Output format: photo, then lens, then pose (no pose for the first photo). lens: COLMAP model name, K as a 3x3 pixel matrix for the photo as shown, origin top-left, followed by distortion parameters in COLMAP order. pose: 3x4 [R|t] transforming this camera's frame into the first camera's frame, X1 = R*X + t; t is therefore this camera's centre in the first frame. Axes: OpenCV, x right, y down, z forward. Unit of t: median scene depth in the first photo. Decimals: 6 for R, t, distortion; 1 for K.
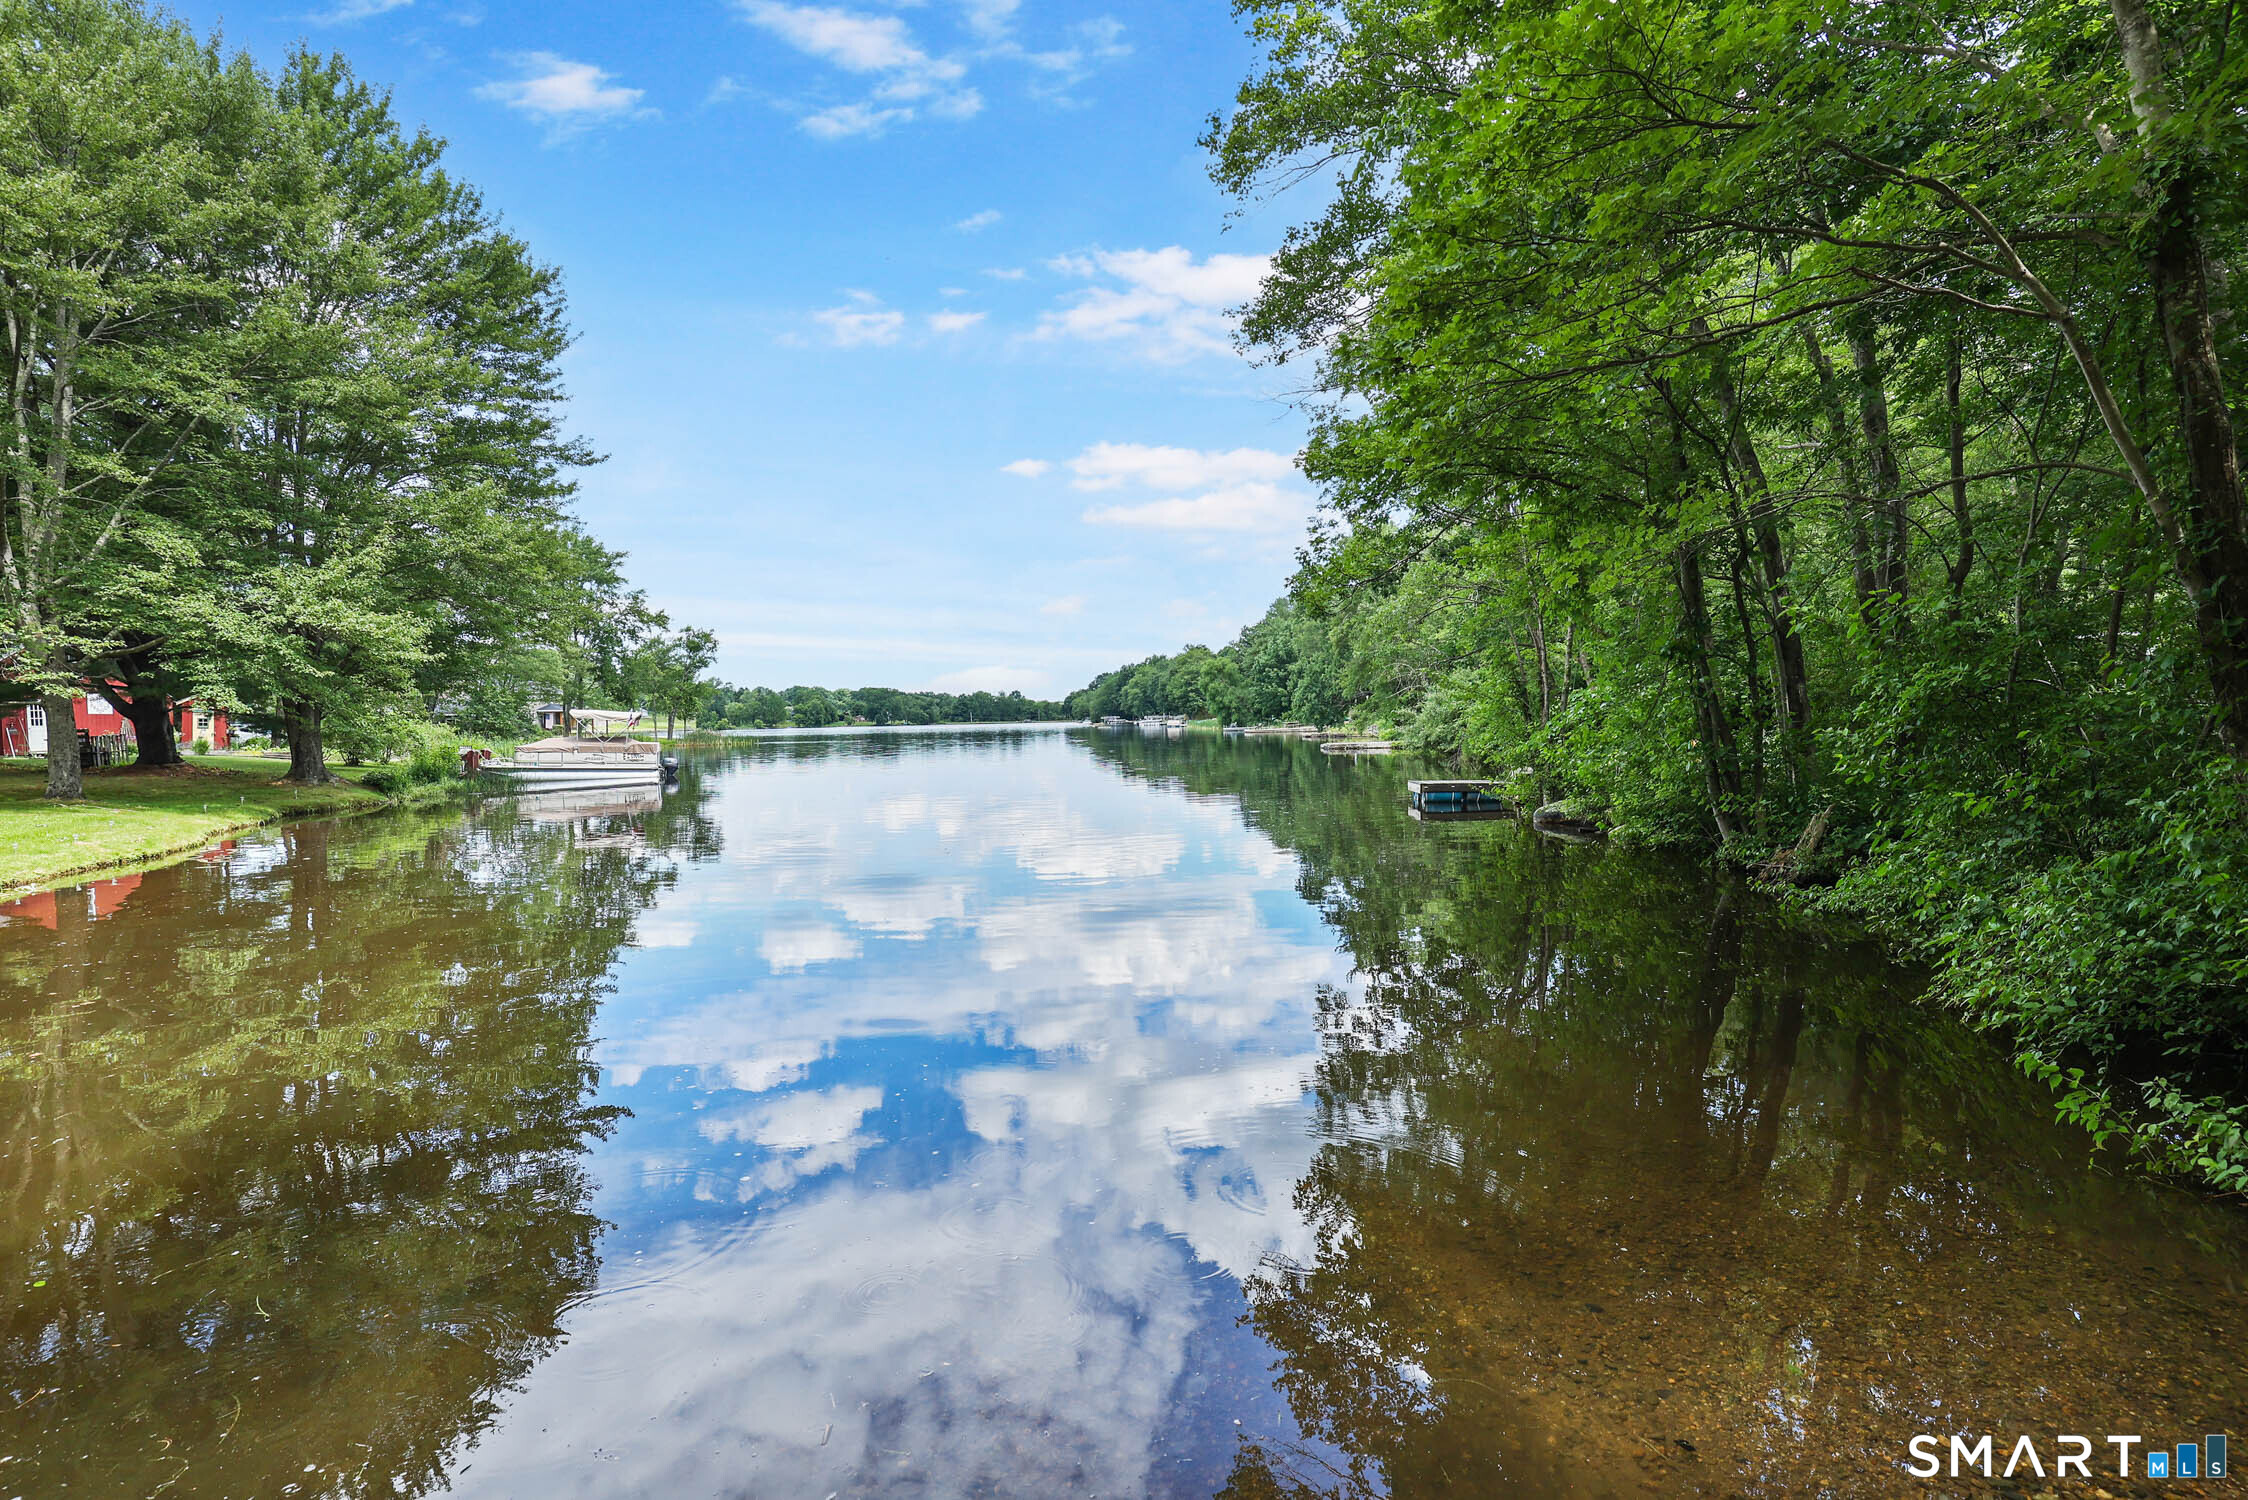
lens RADIAL K [[1058.1, 0, 1118.4], [0, 1058.1, 743.5], [0, 0, 1]] dist [-0.006220, 0.002882]
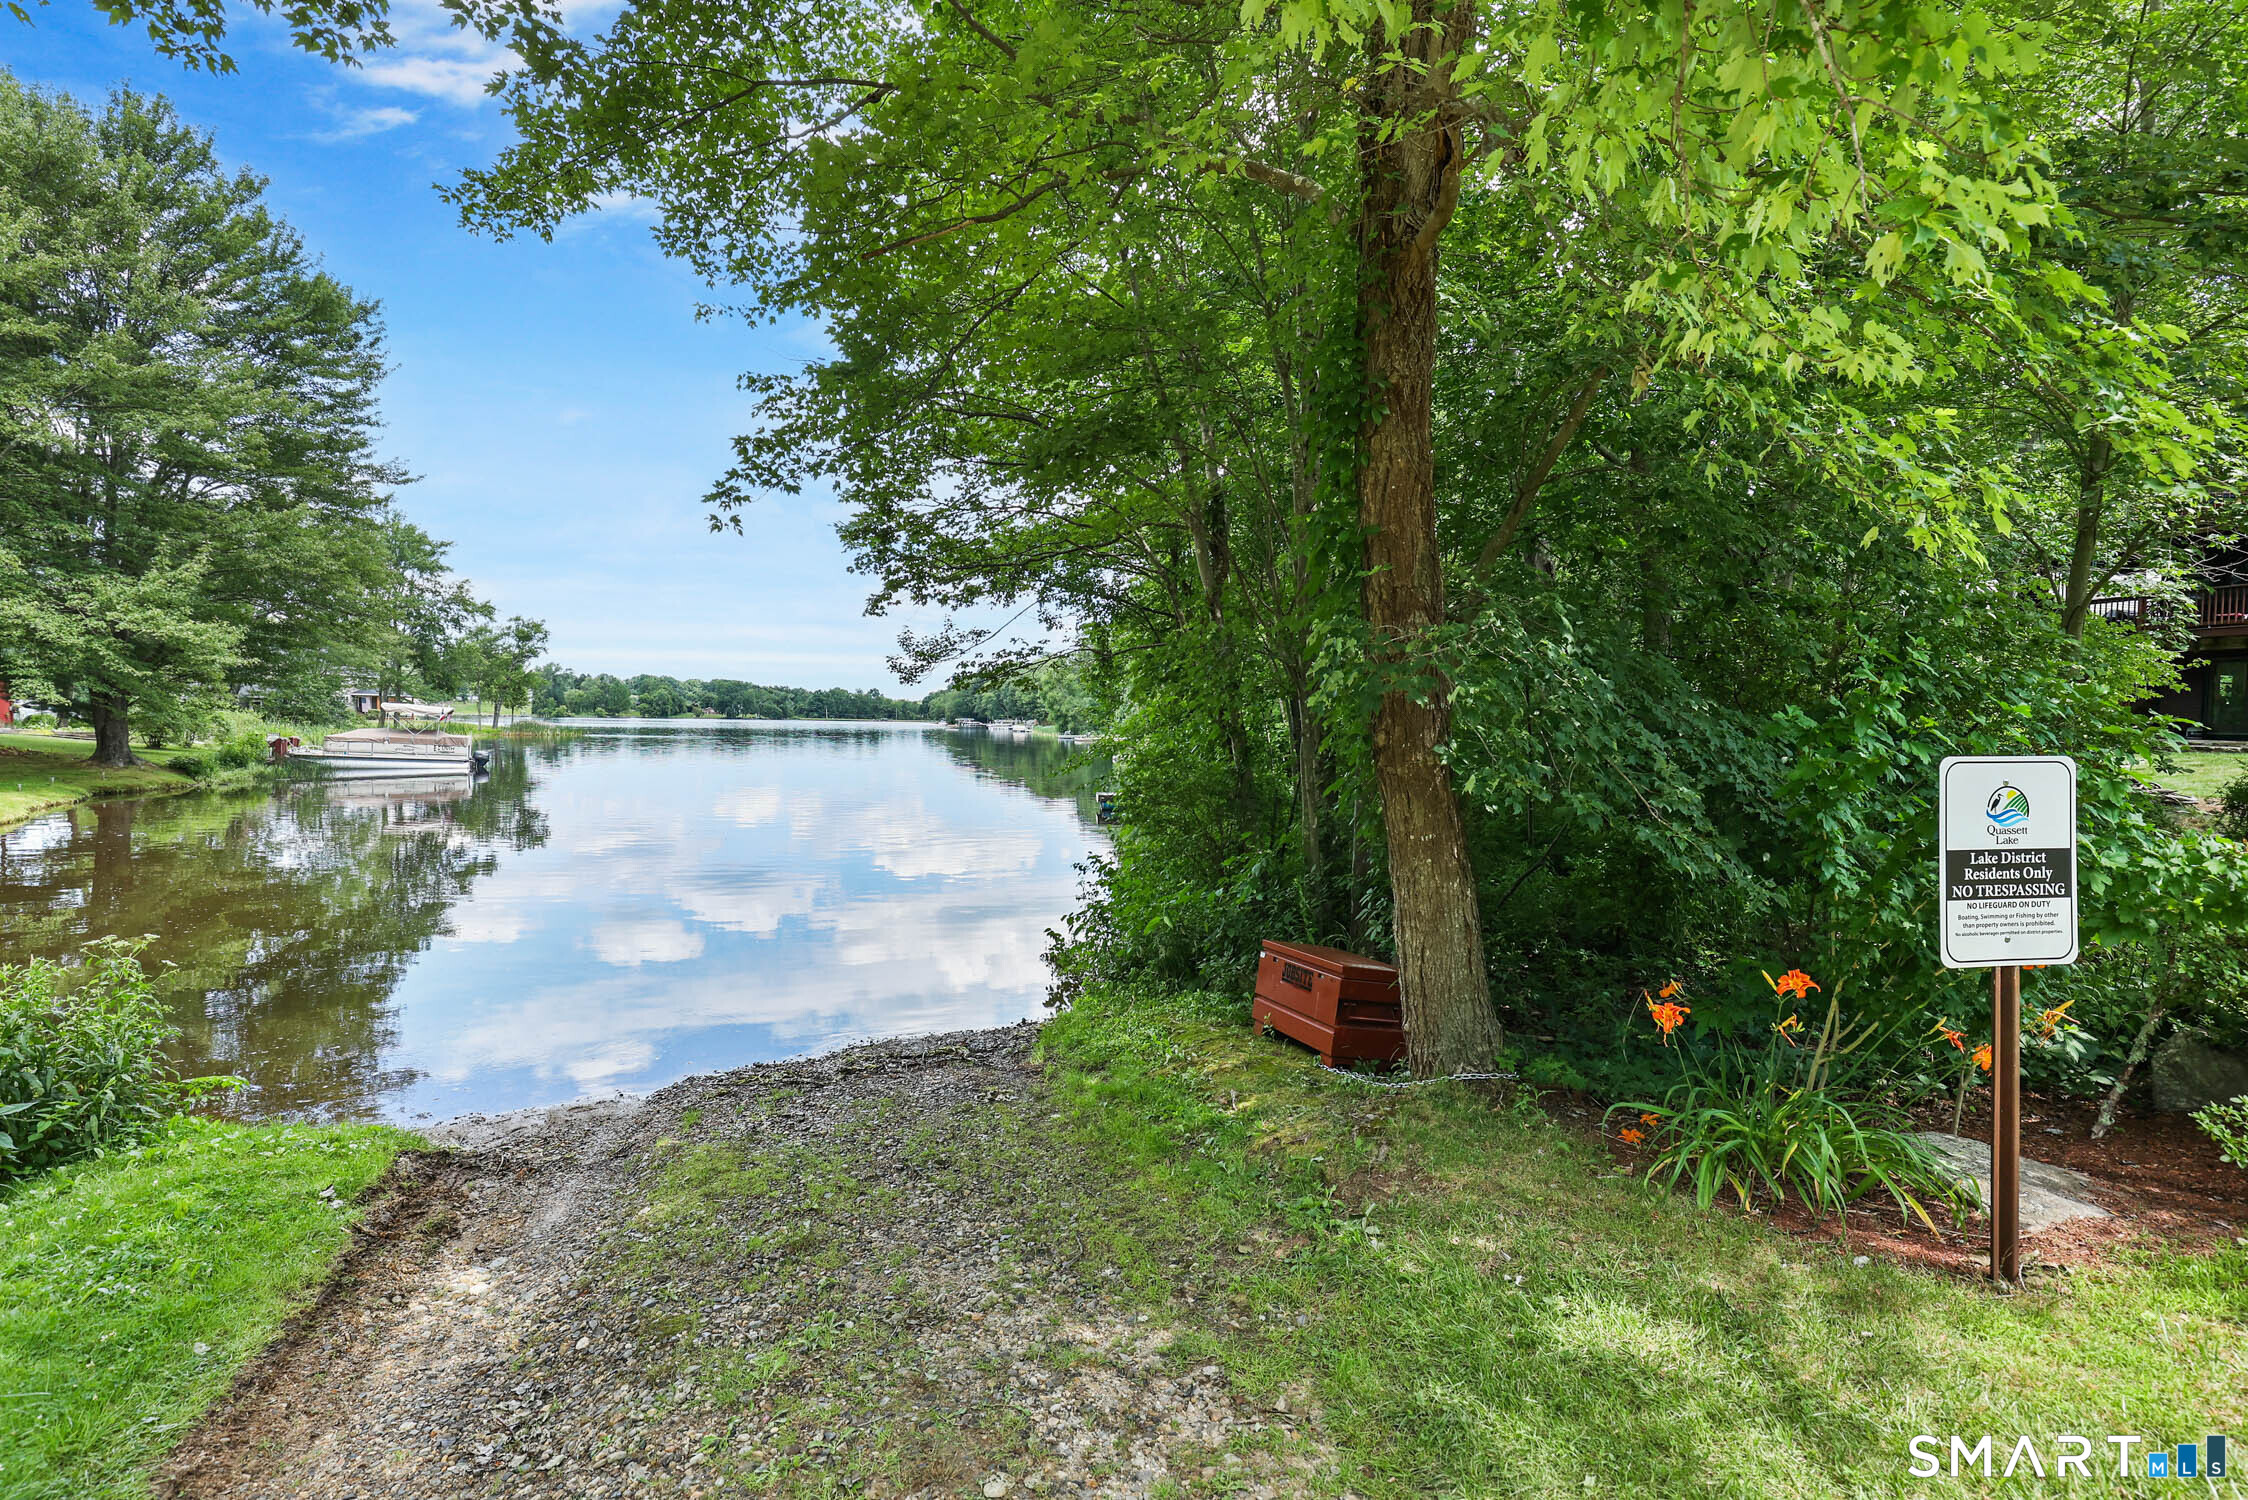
lens RADIAL K [[1058.1, 0, 1132.6], [0, 1058.1, 760.4], [0, 0, 1]] dist [-0.006220, 0.002882]
pose [[0.990625, 0.032397, 0.132711, 0.054914], [-0.034191, 0.999352, 0.011256, -0.006973], [-0.132261, -0.015688, 0.991091, -0.093556]]
